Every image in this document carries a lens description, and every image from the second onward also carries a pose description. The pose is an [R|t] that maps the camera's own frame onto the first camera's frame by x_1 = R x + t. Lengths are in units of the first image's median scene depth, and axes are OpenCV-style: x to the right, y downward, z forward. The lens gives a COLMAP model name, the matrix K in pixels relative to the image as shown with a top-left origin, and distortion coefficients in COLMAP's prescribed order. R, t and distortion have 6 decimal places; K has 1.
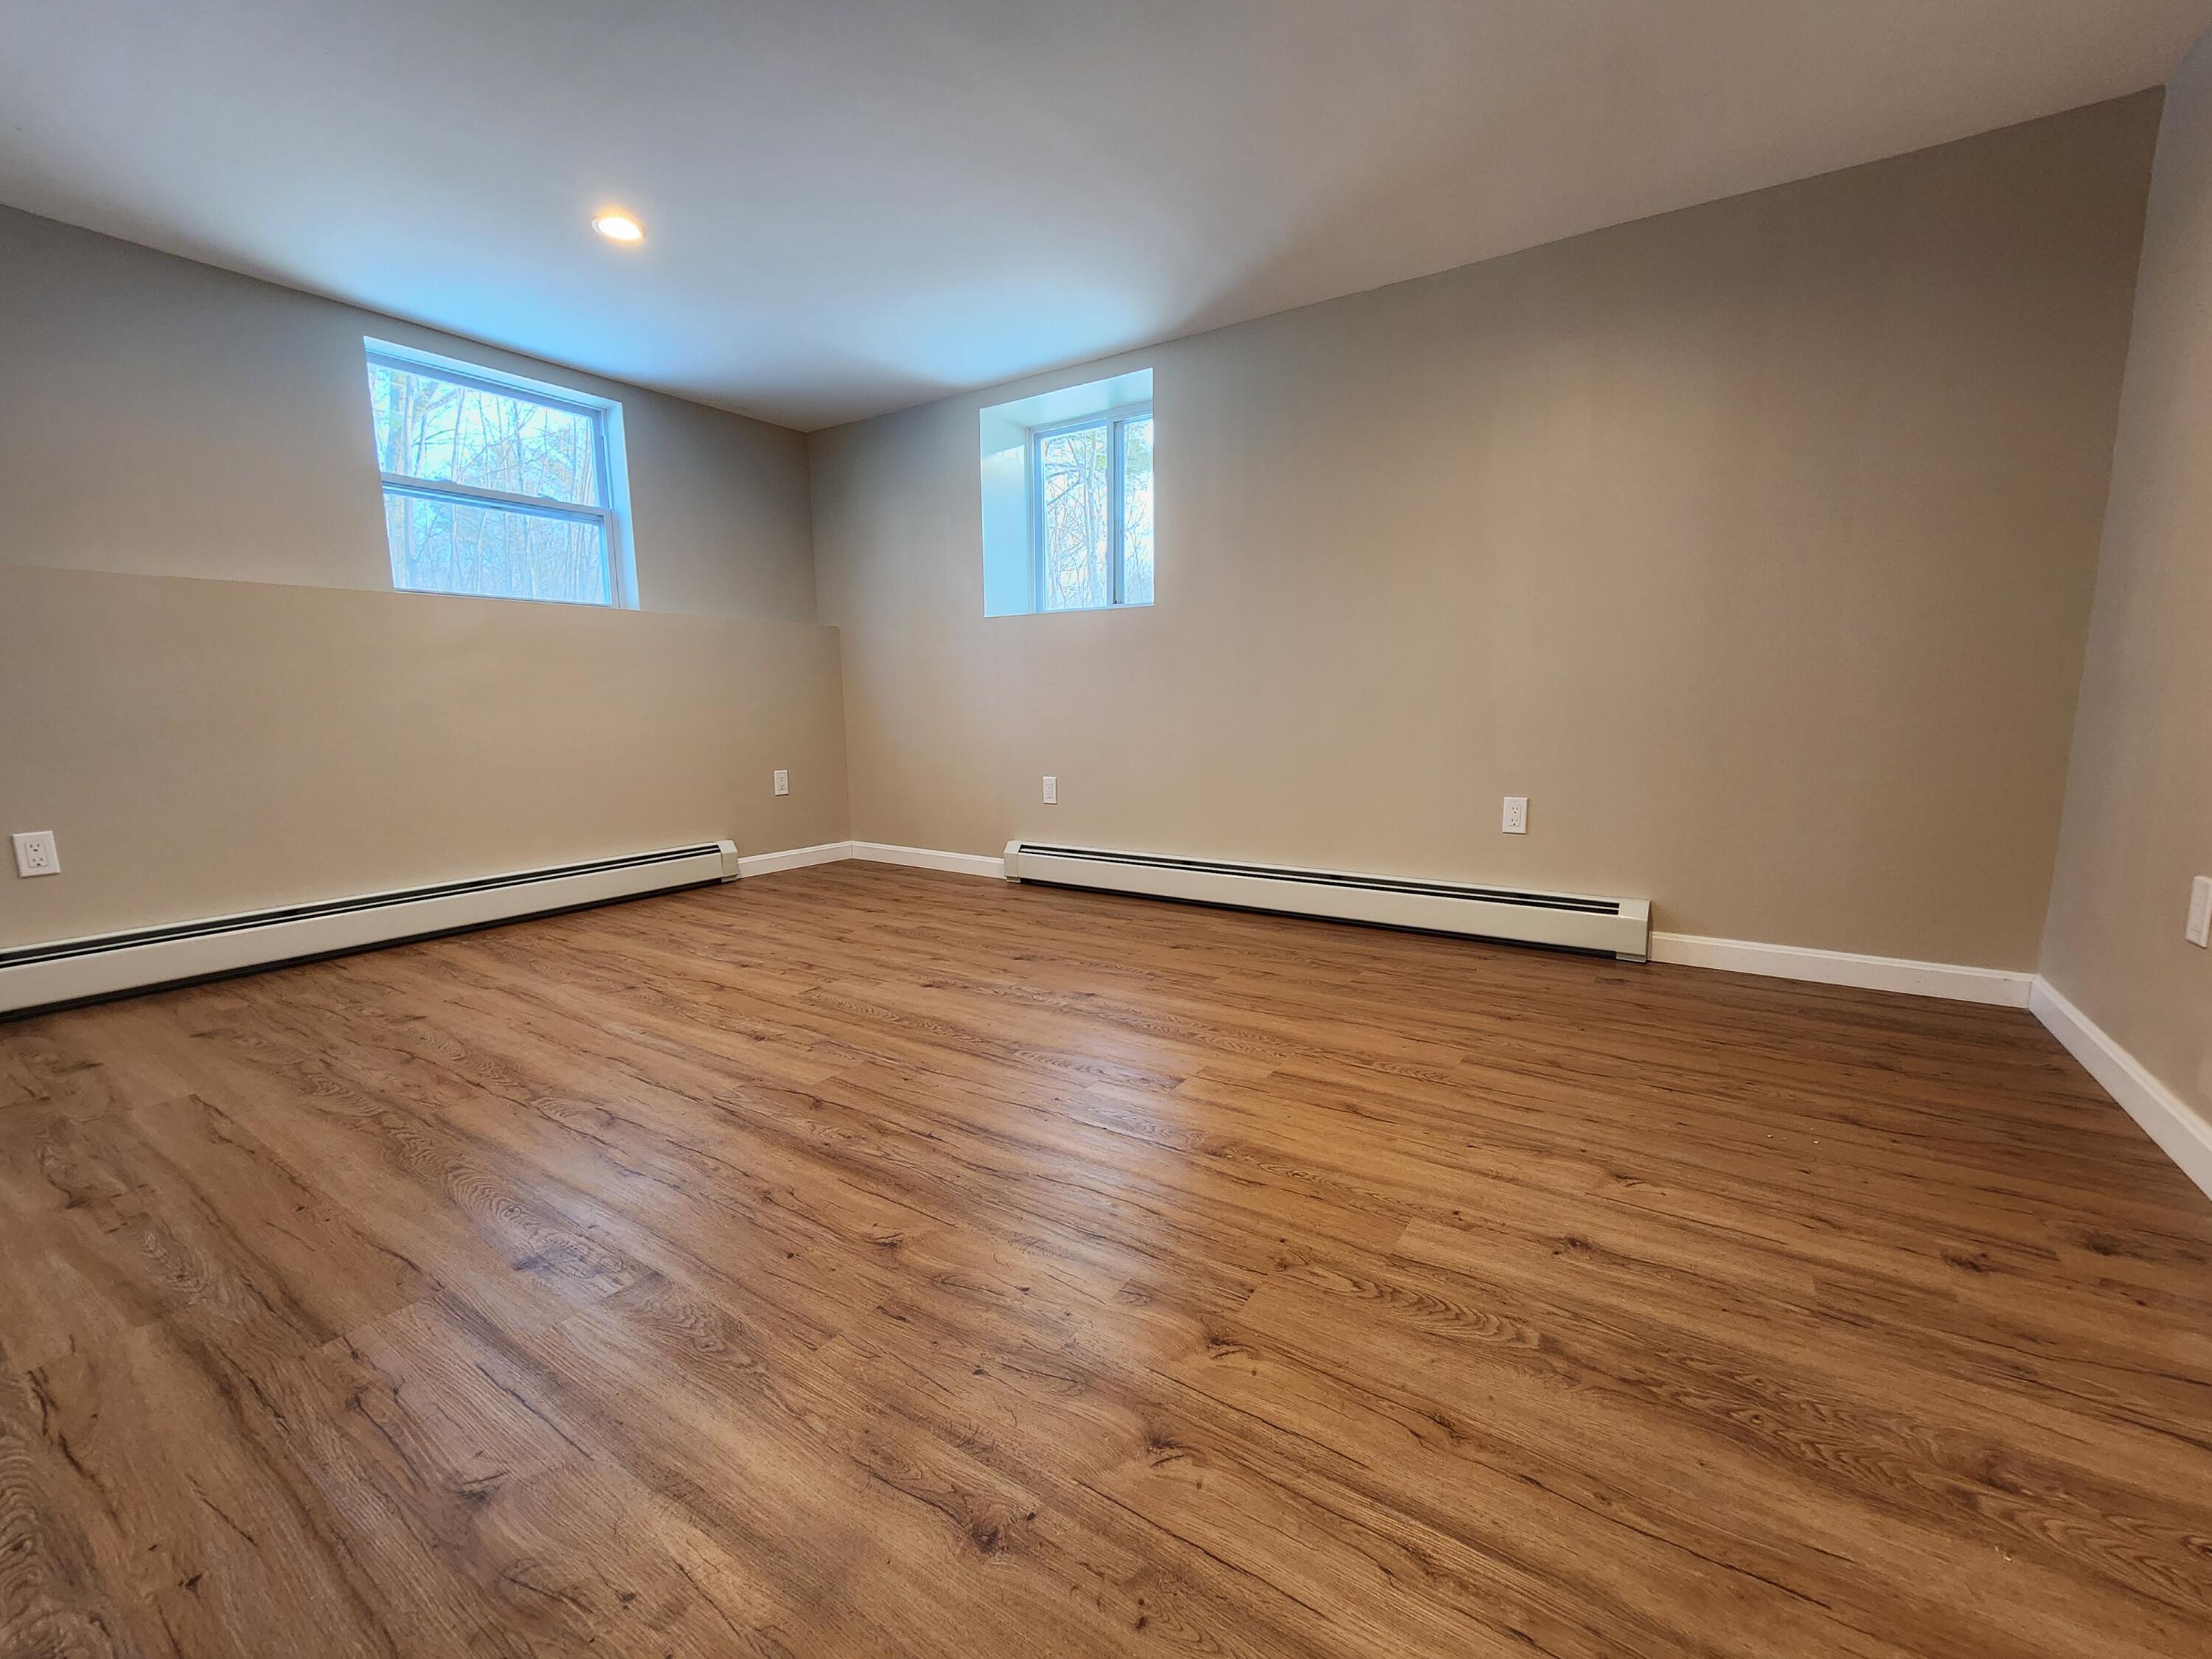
lens RADIAL K [[906.3, 0, 1107.6], [0, 906.3, 824.2], [0, 0, 1]] dist [0.004617, -0.000114]
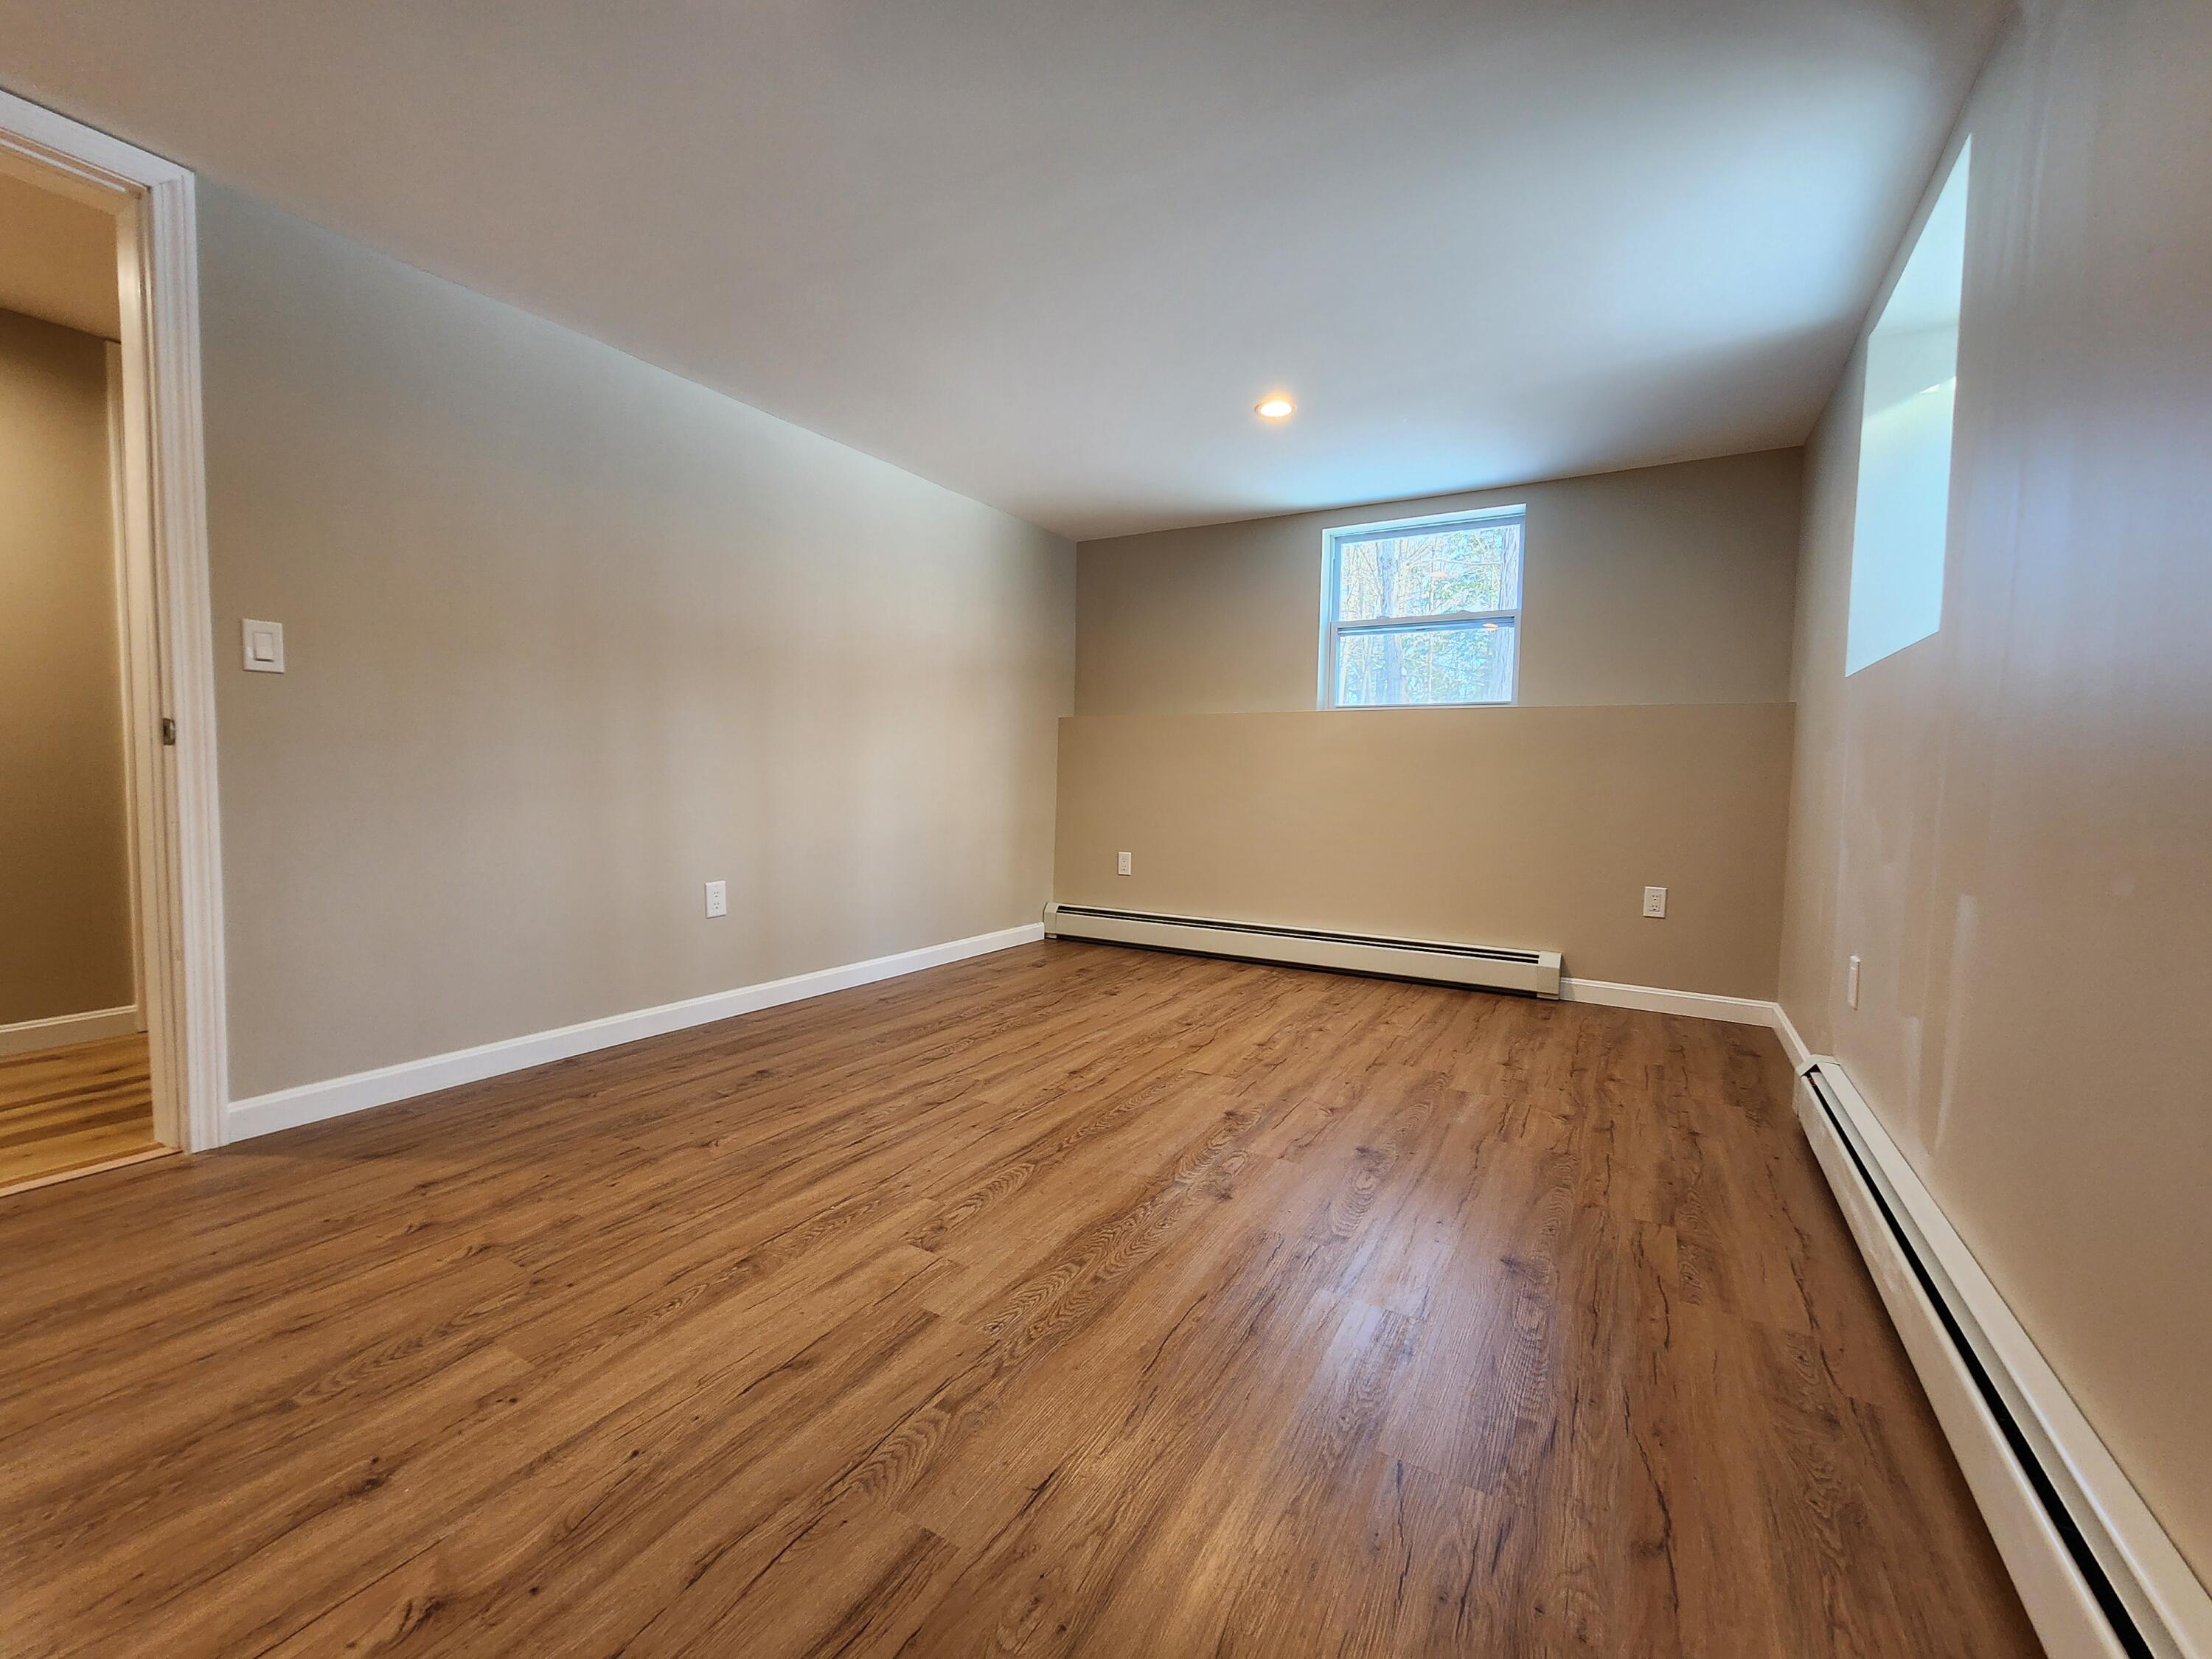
lens RADIAL K [[906.3, 0, 1122.5], [0, 906.3, 832.6], [0, 0, 1]] dist [0.004617, -0.000114]
pose [[0.065104, 0.074093, -0.995124, 0.929282], [-0.153041, 0.986183, 0.063415, -0.194570], [0.986073, 0.148166, 0.075544, 1.056322]]
